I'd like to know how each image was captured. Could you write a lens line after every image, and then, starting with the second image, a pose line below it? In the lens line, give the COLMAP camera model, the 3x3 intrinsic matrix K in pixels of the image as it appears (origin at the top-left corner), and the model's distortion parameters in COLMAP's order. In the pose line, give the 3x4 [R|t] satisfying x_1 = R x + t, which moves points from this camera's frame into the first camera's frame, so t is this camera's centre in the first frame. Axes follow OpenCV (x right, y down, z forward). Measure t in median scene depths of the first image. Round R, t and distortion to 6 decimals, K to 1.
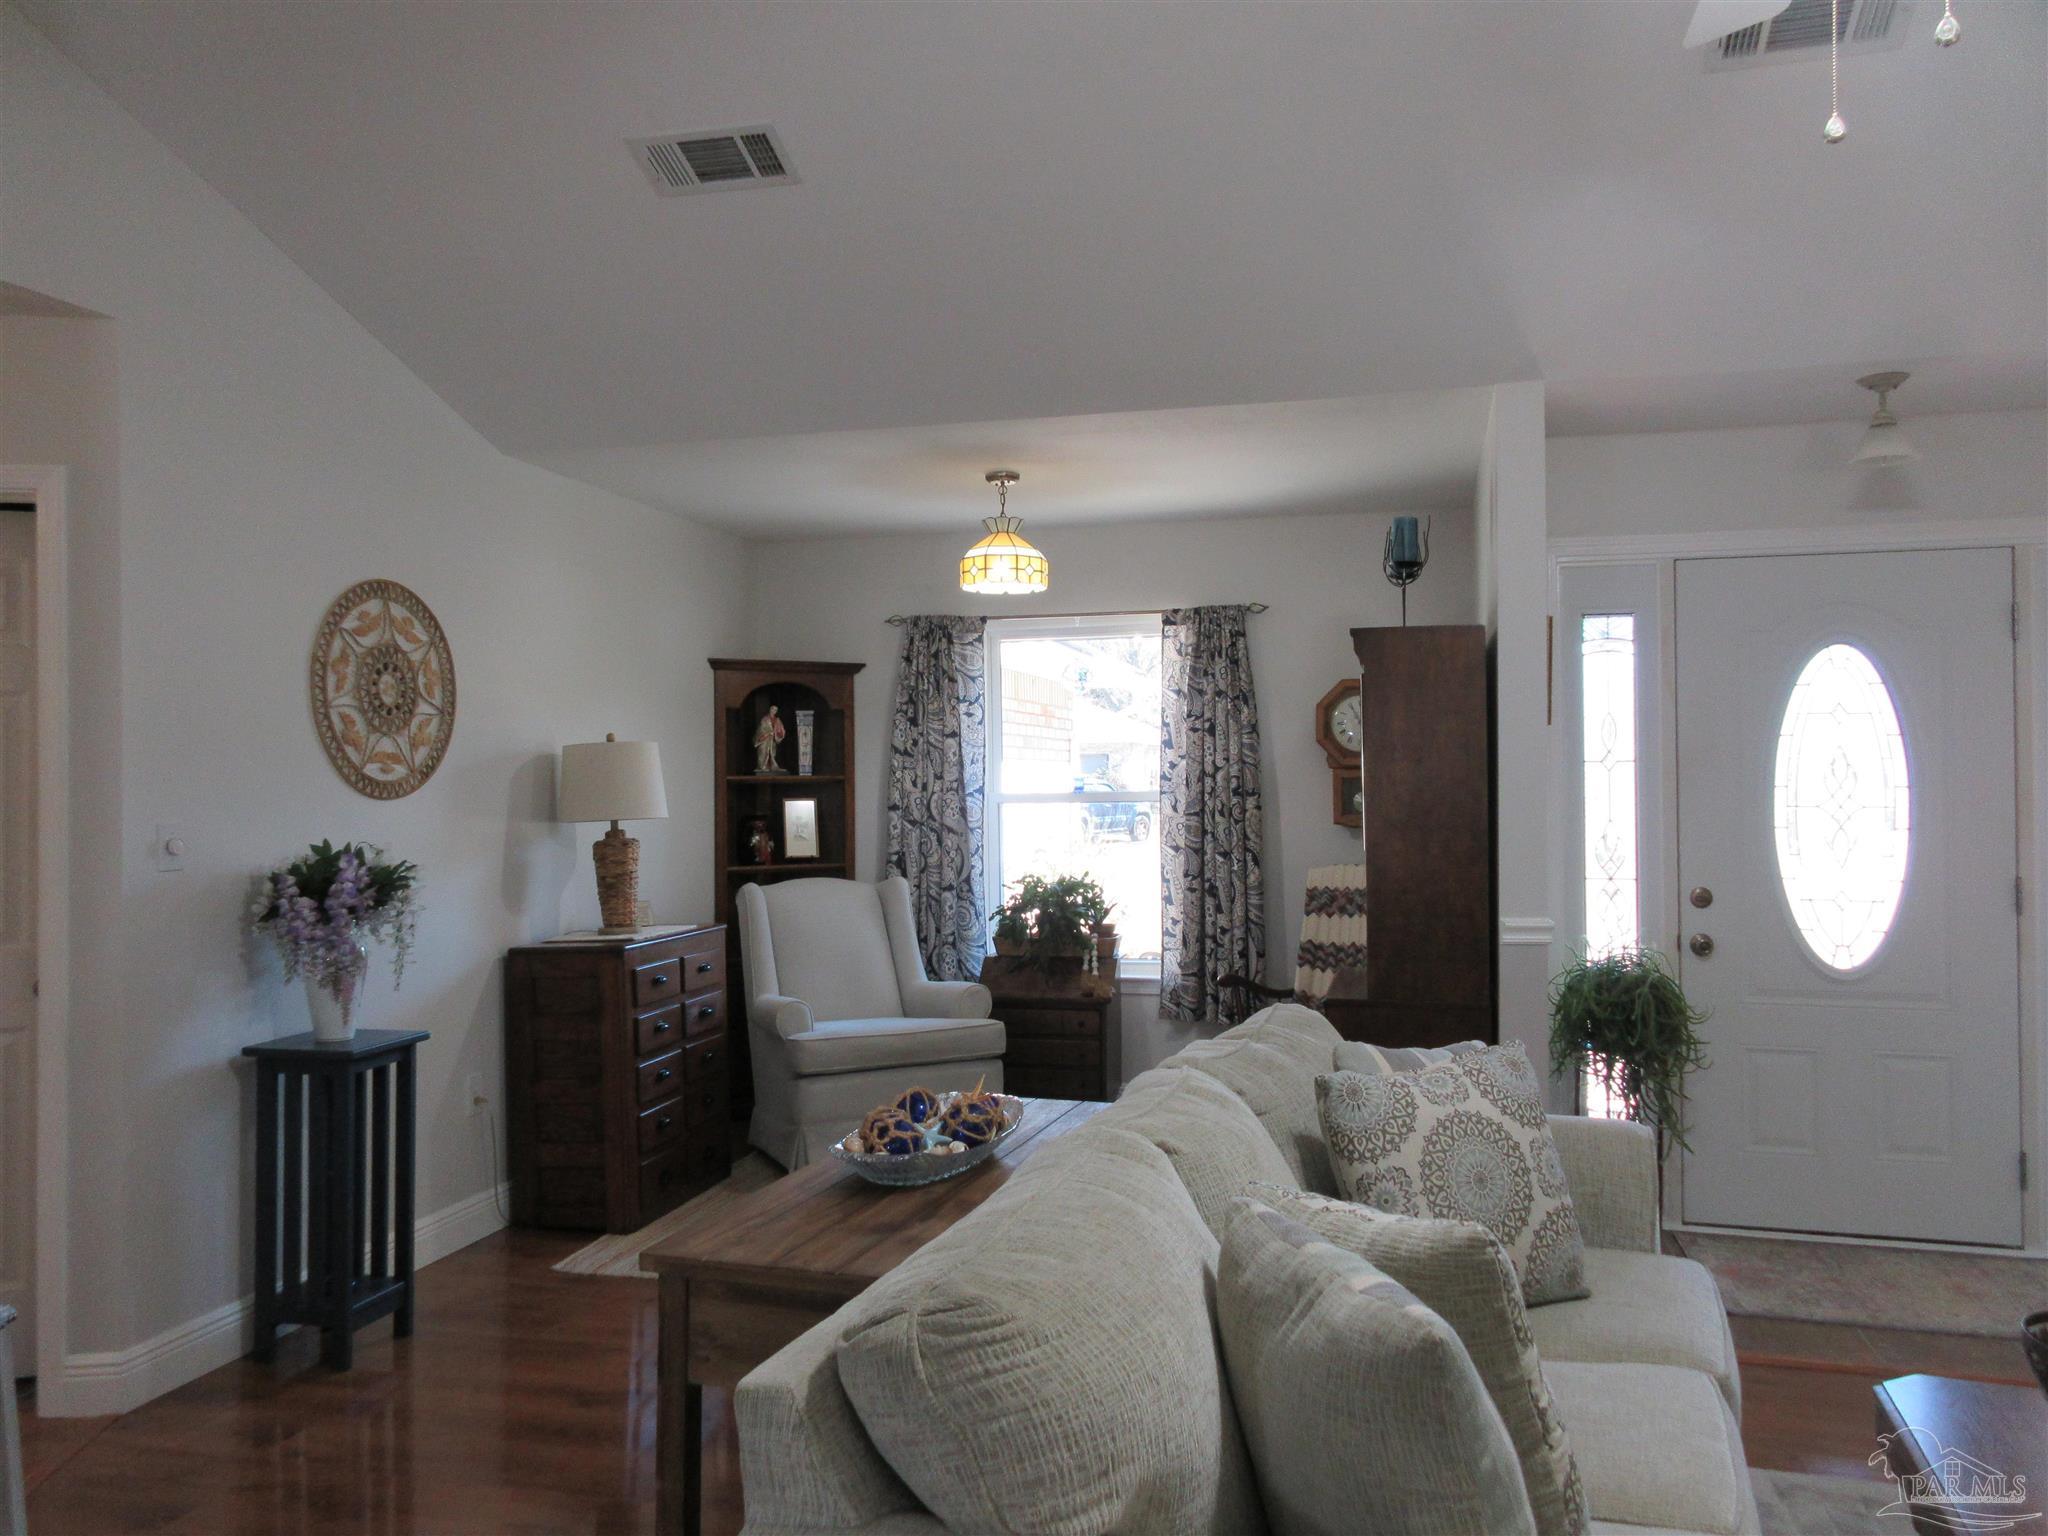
lens RADIAL K [[1553.6, 0, 1058.7], [0, 1553.6, 753.1], [0, 0, 1]] dist [0.003989, 0.043873]
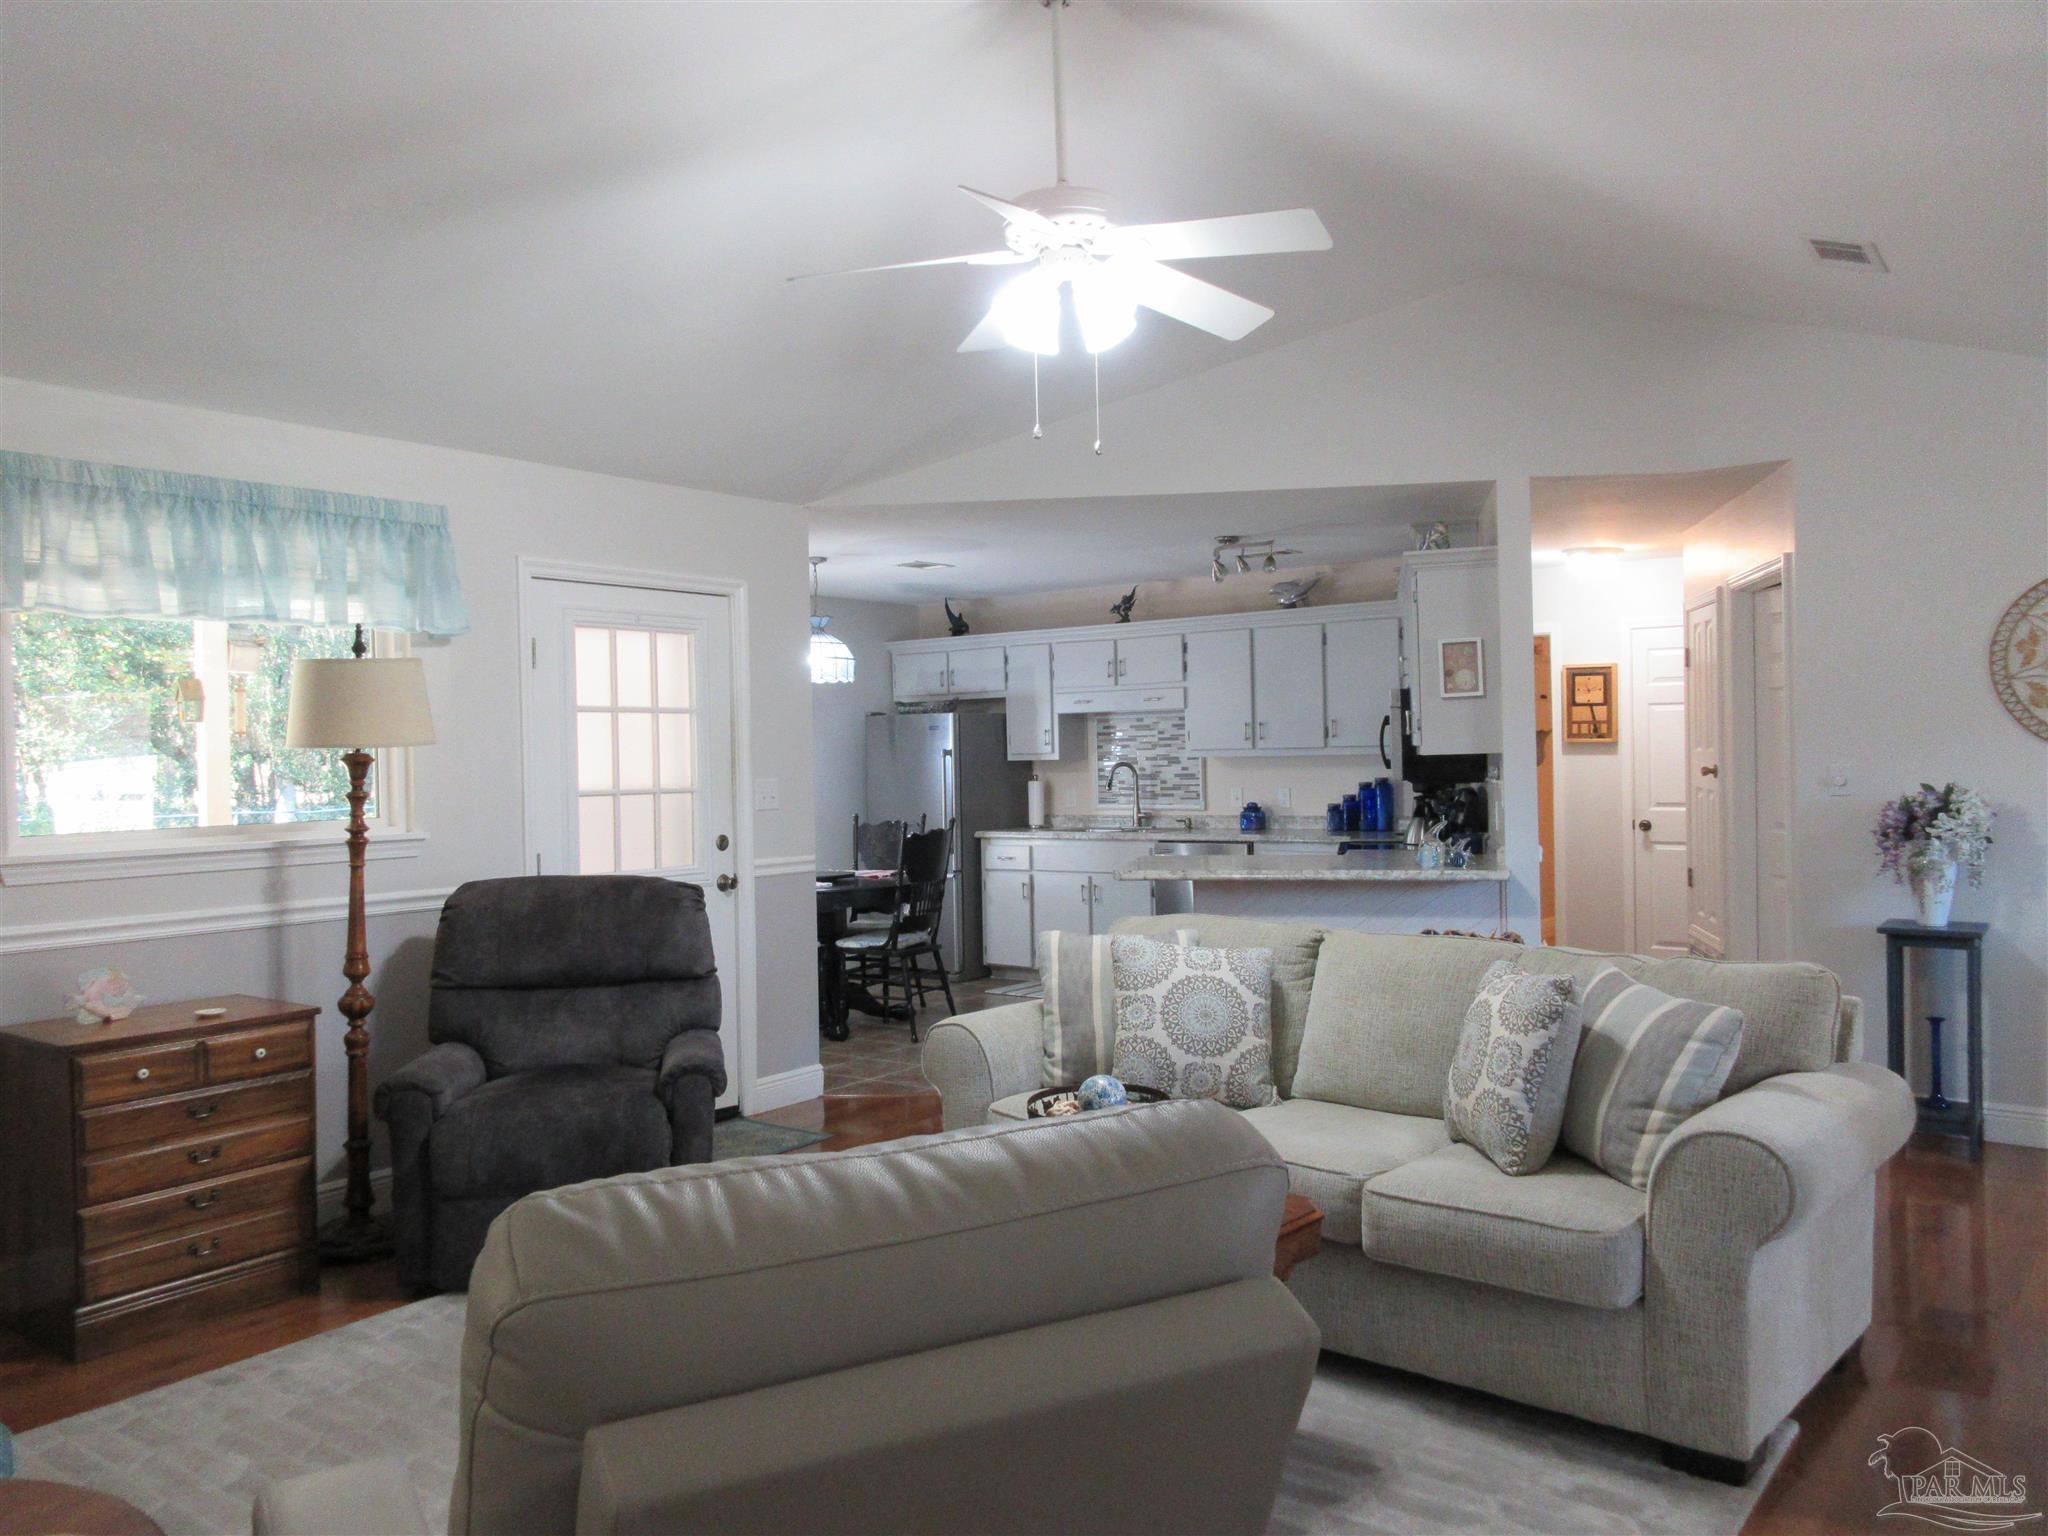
lens RADIAL K [[1506.9, 0, 1054.3], [0, 1506.9, 767.2], [0, 0, 1]] dist [0.000103, 0.038980]
pose [[-0.369954, 0.024854, -0.928718, 0.796195], [0.030514, 0.999428, 0.014591, 0.000337], [0.928549, -0.022941, -0.370501, 0.586458]]
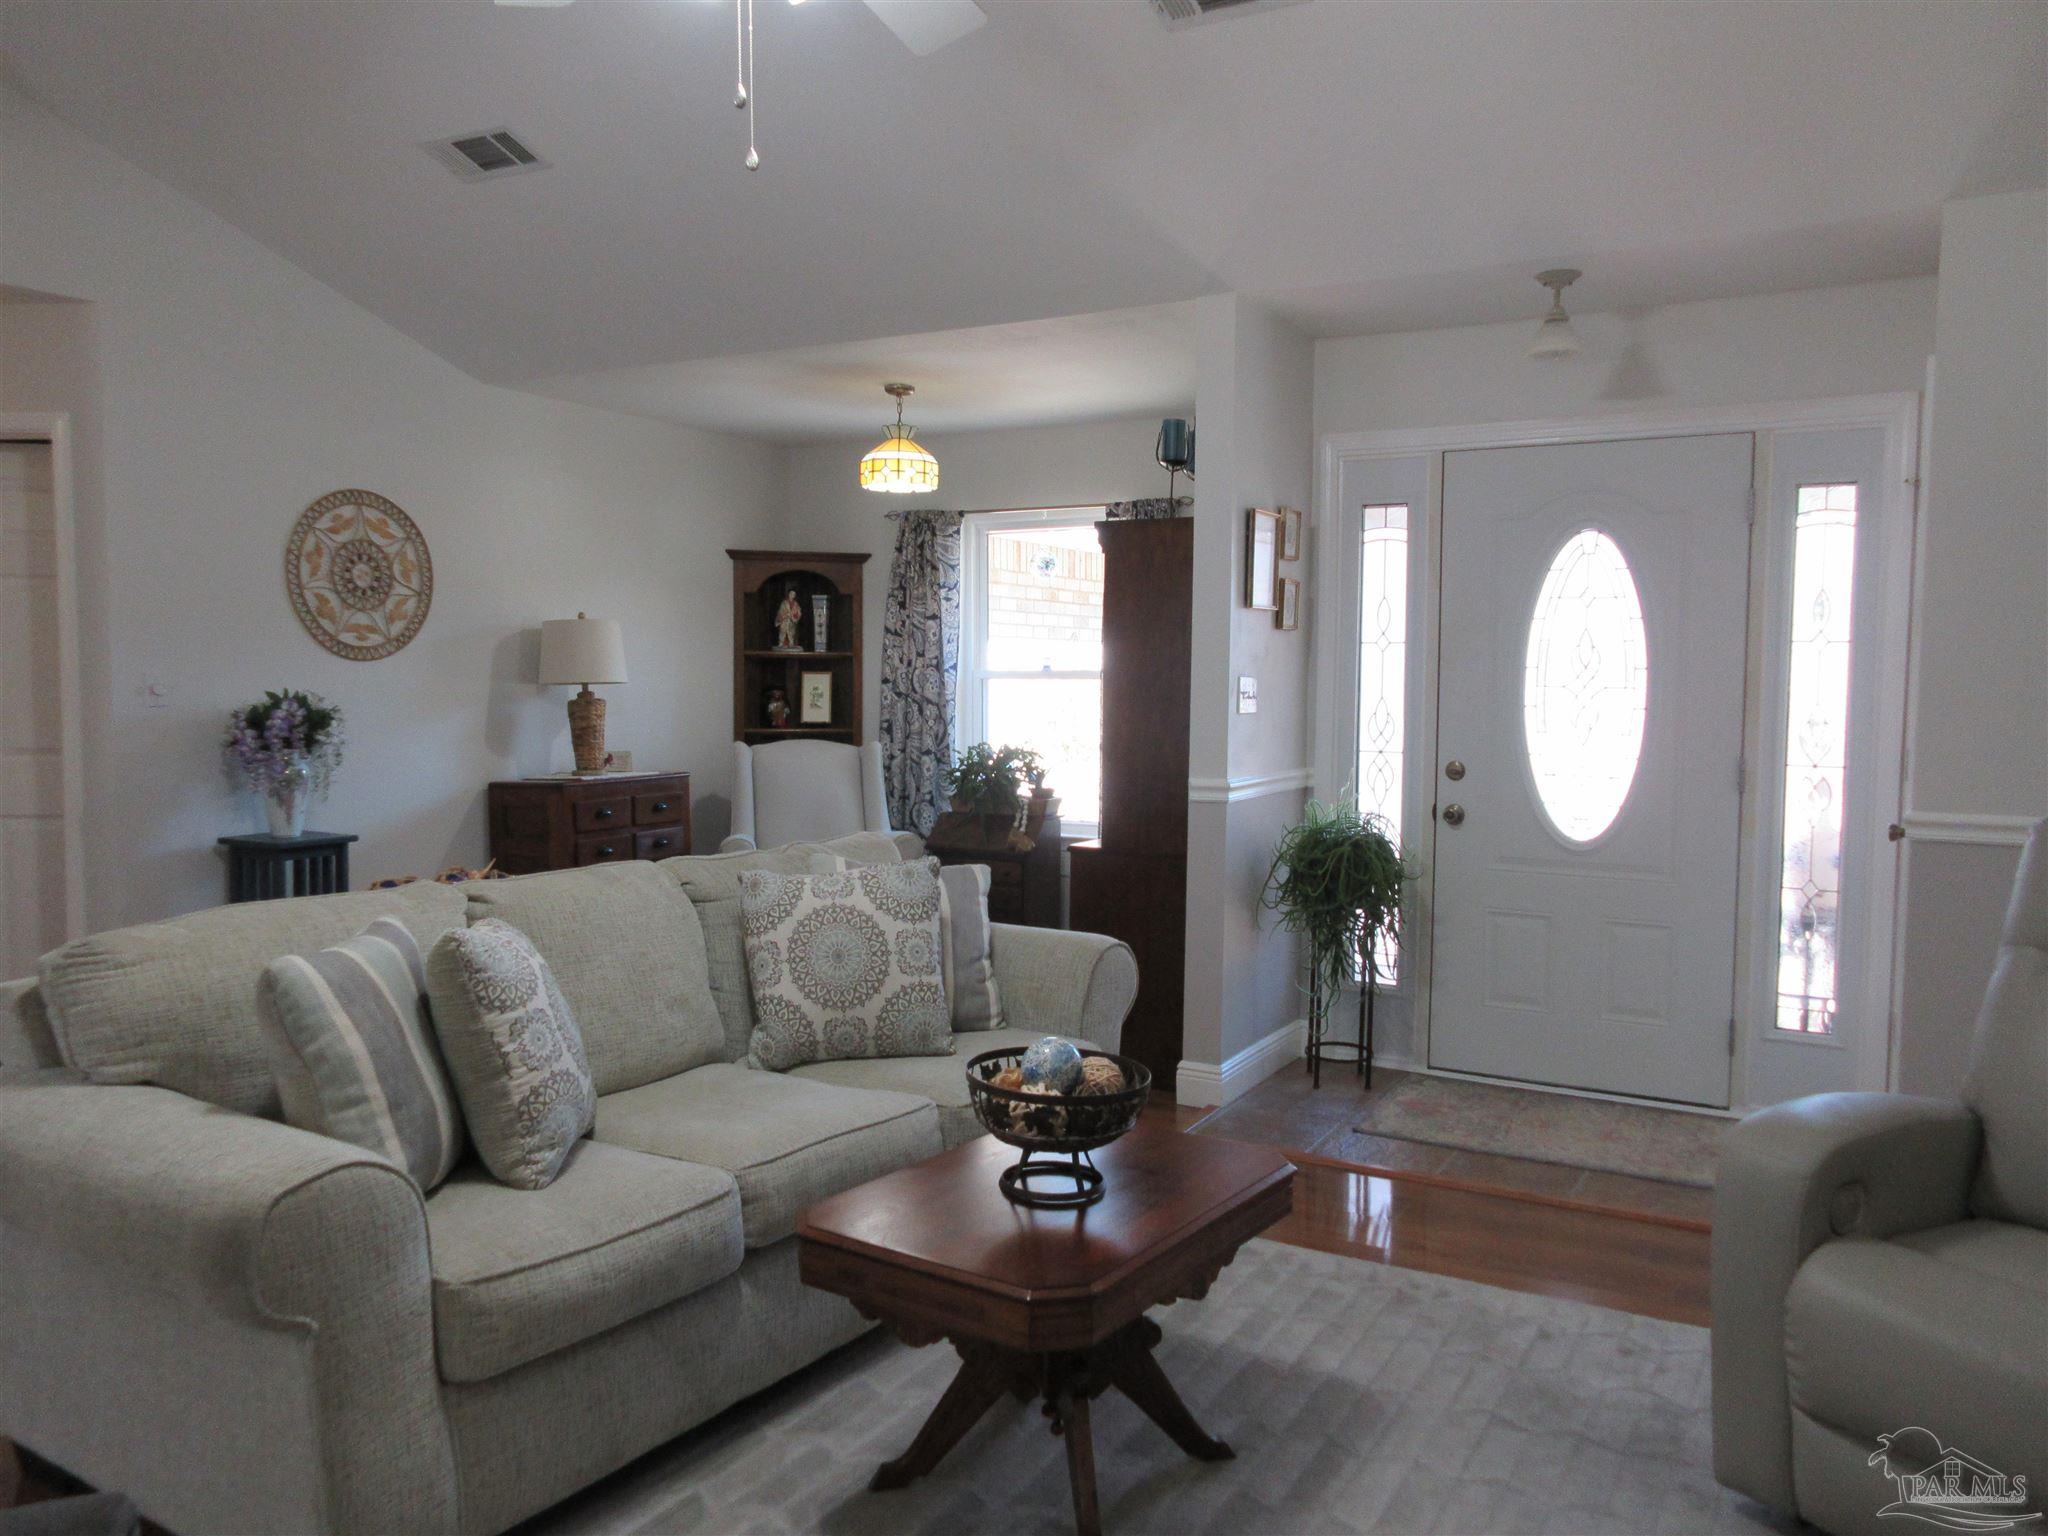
lens RADIAL K [[1569.0, 0, 1081.3], [0, 1569.0, 756.5], [0, 0, 1]] dist [0.015062, -0.000442]
pose [[0.967704, 0.028529, -0.250469, 0.404126], [-0.010677, 0.997322, 0.072346, 0.006801], [0.251862, -0.067335, 0.965418, -0.100305]]
